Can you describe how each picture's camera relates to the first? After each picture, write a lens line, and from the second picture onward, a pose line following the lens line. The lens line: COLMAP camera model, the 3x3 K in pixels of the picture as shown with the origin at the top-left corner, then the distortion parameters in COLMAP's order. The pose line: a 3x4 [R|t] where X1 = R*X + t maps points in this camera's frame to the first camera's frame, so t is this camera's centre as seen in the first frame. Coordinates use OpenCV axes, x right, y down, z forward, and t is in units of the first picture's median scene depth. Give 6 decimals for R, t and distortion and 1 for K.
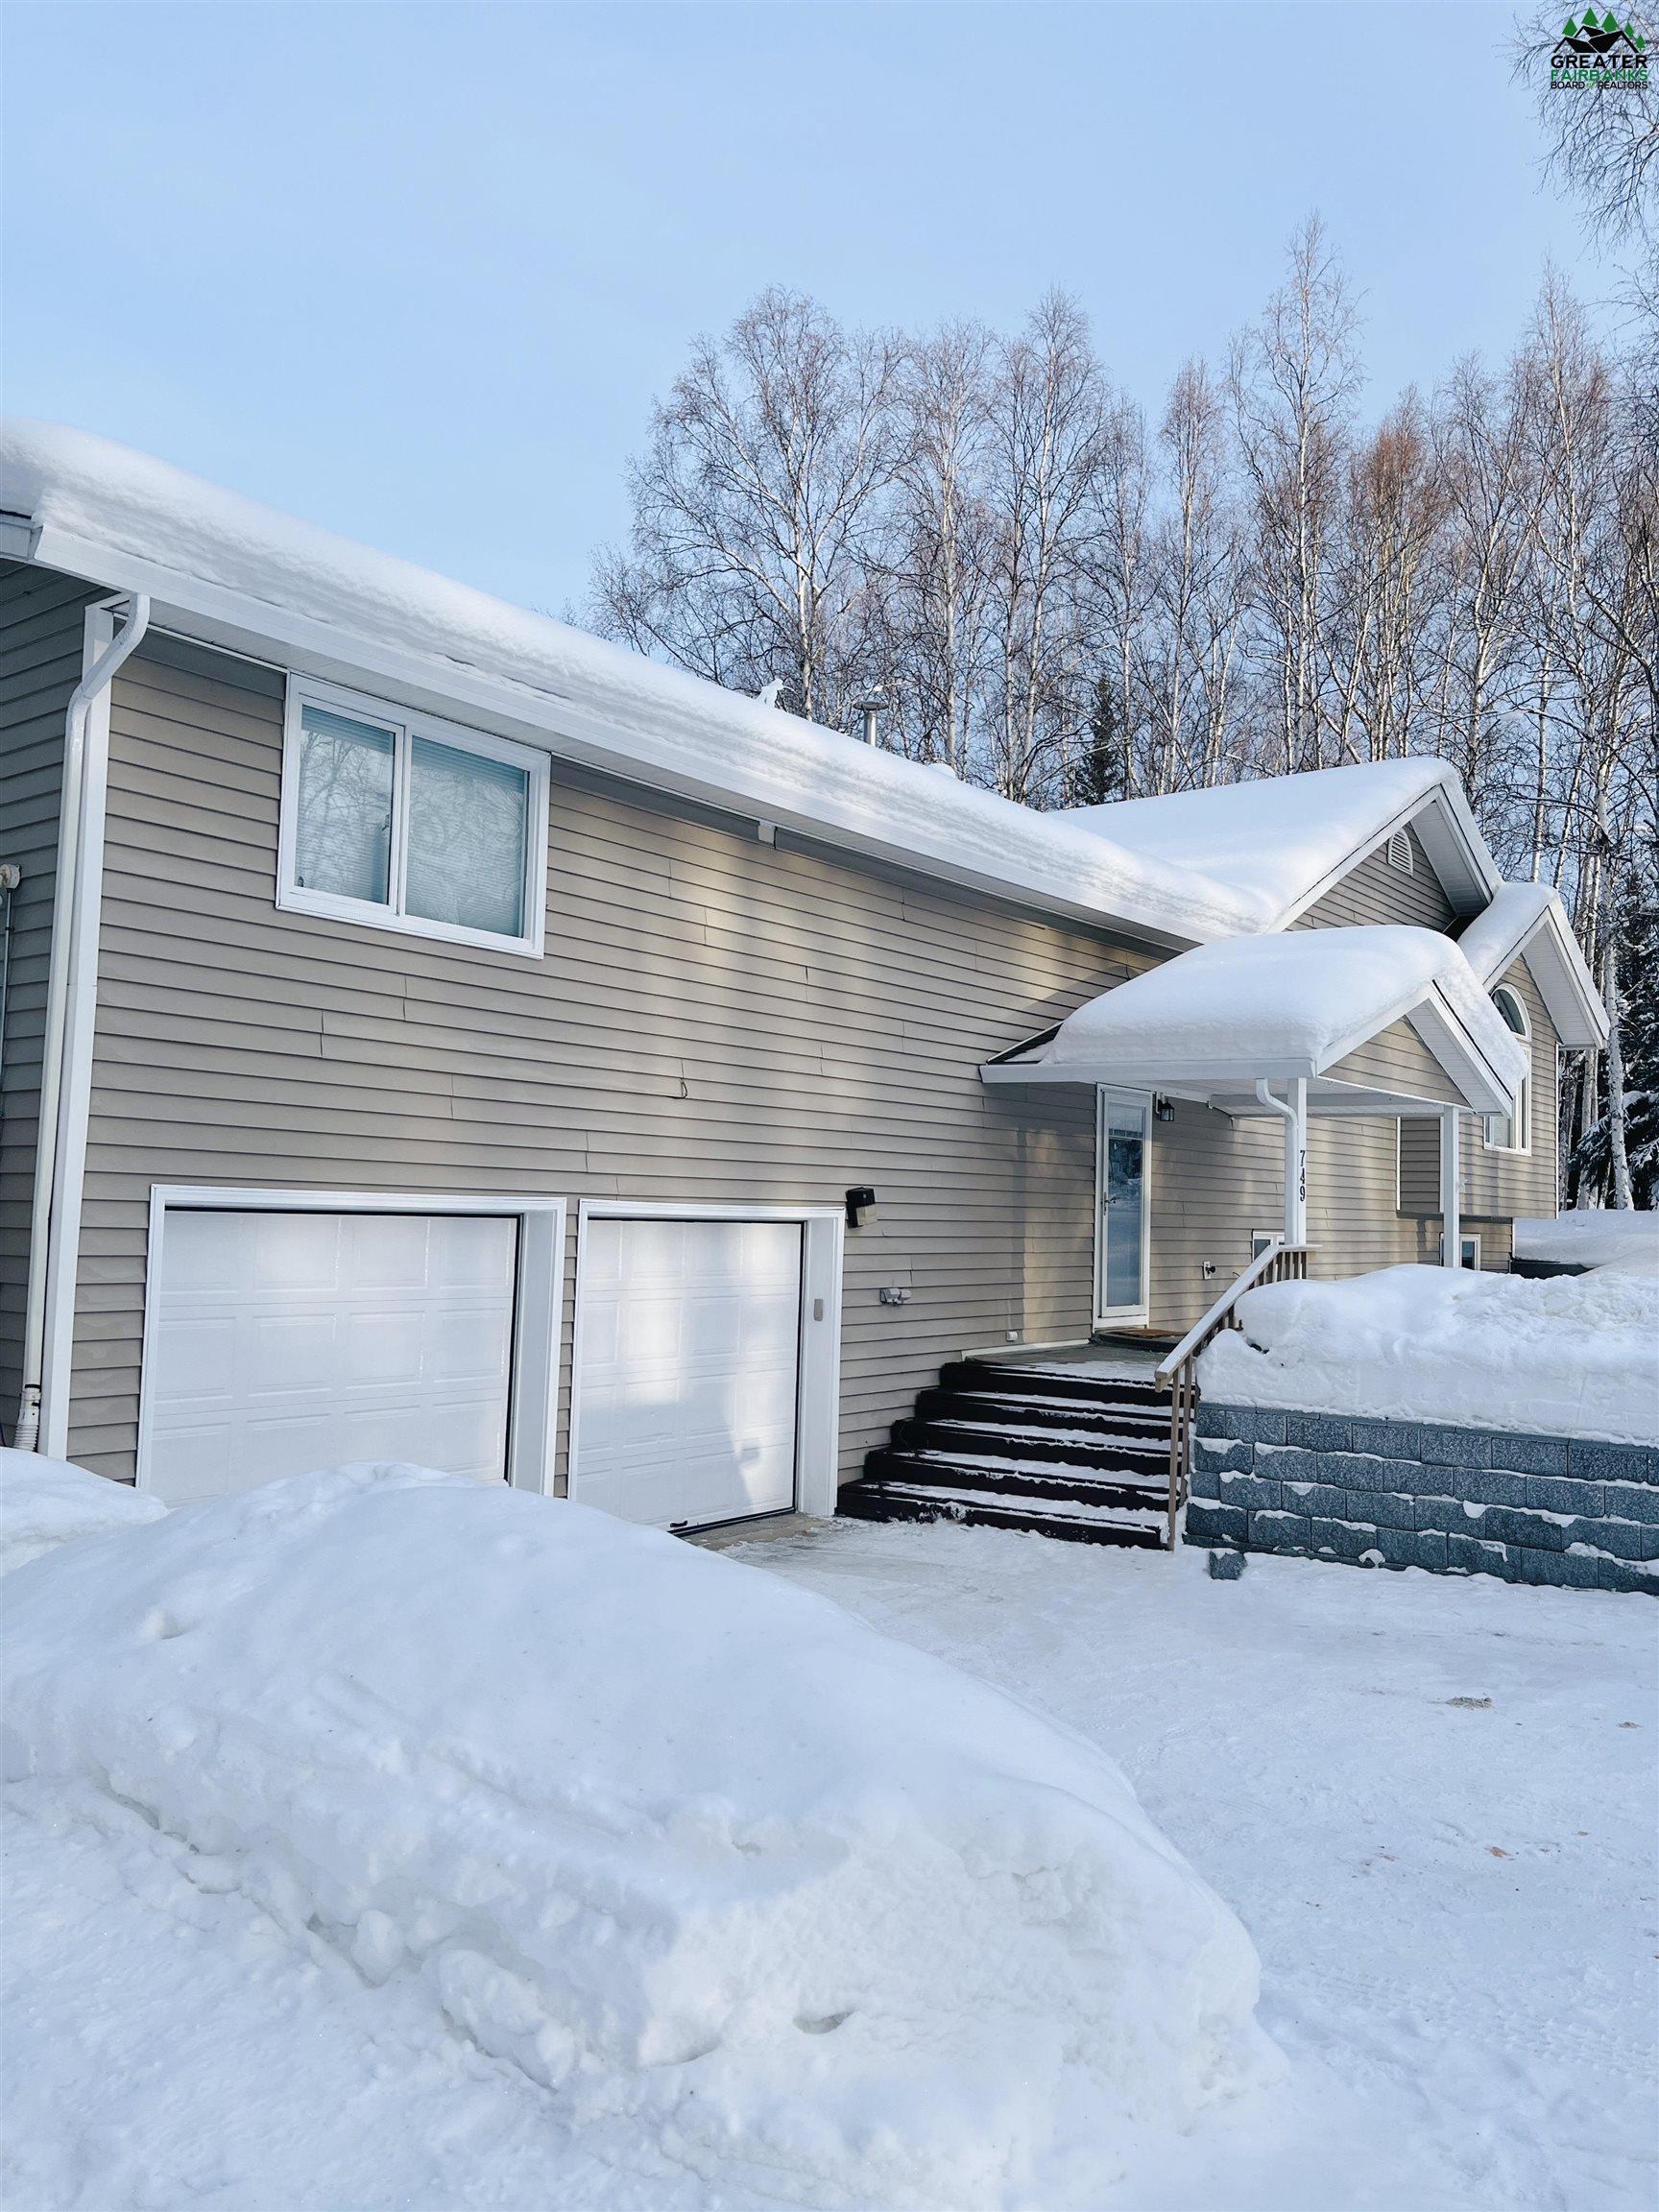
lens RADIAL K [[1666.9, 0, 829.5], [0, 1666.9, 1106.0], [0, 0, 1]] dist [0.061778, -0.044316]
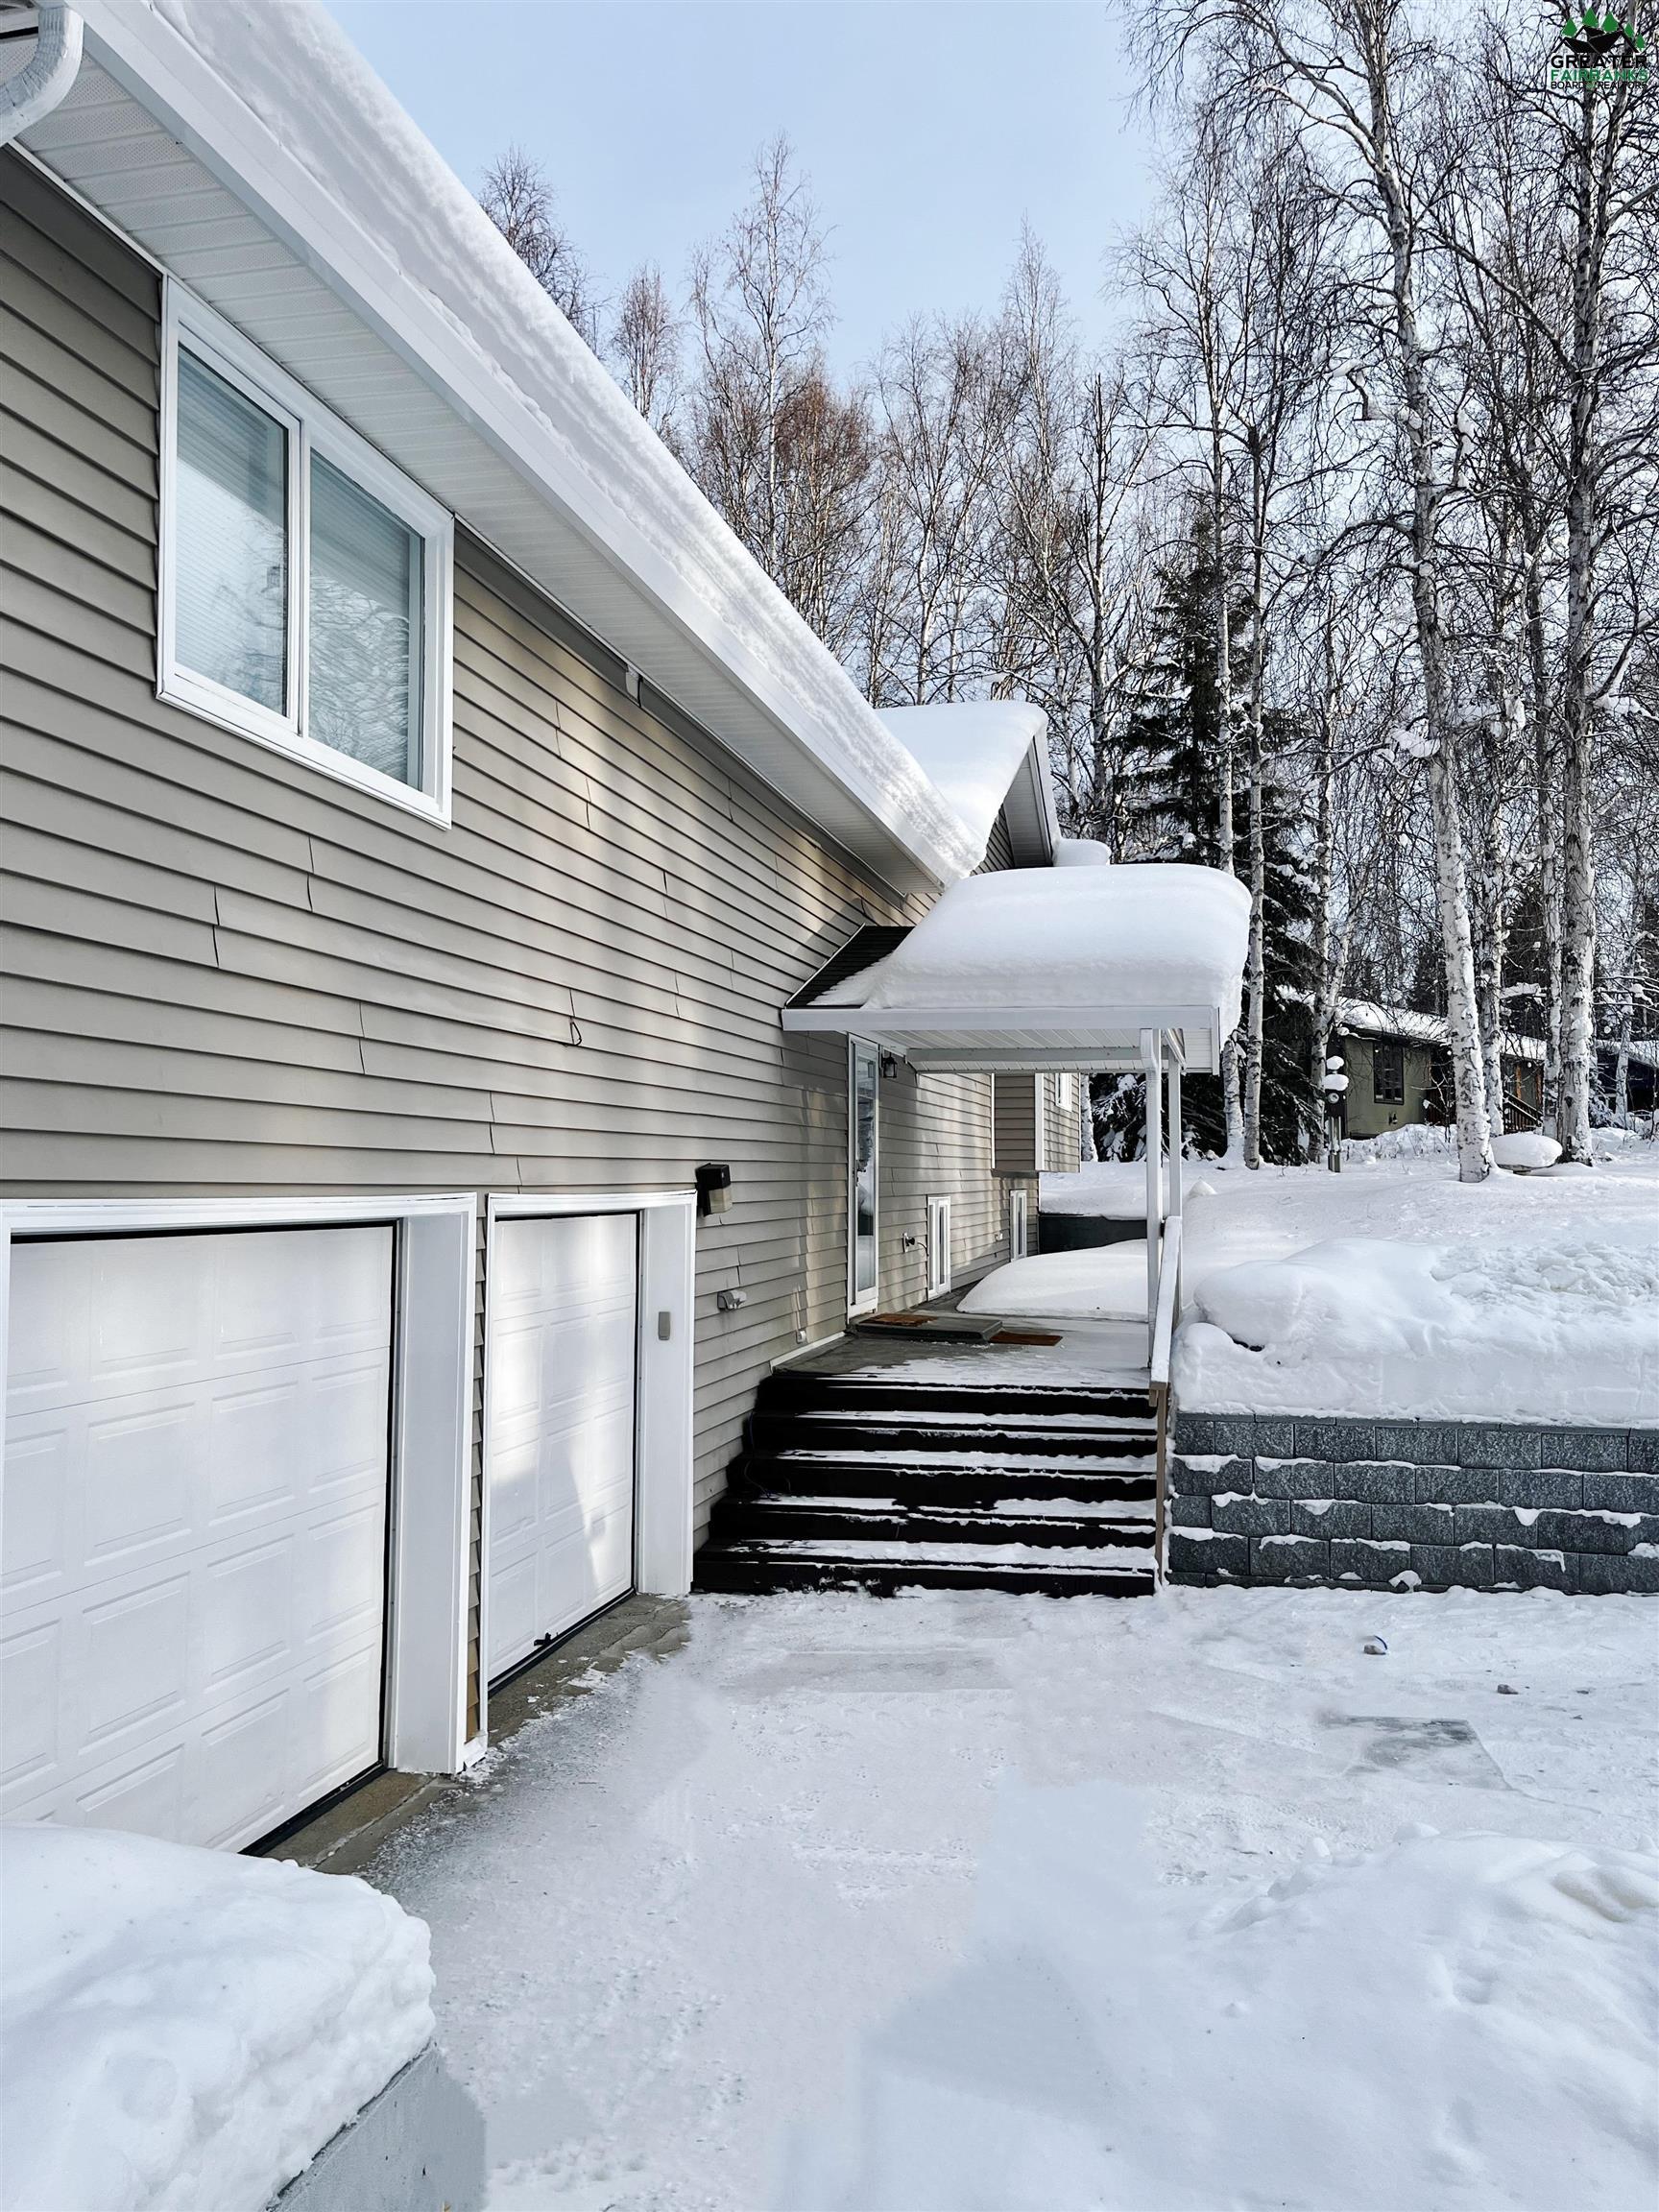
lens RADIAL K [[1666.9, 0, 829.5], [0, 1666.9, 1106.0], [0, 0, 1]] dist [0.061778, -0.044316]
pose [[0.912093, -0.007230, 0.409919, -0.289070], [-0.003586, 0.999666, 0.025611, 0.002495], [-0.409967, -0.024830, 0.911762, 0.320025]]
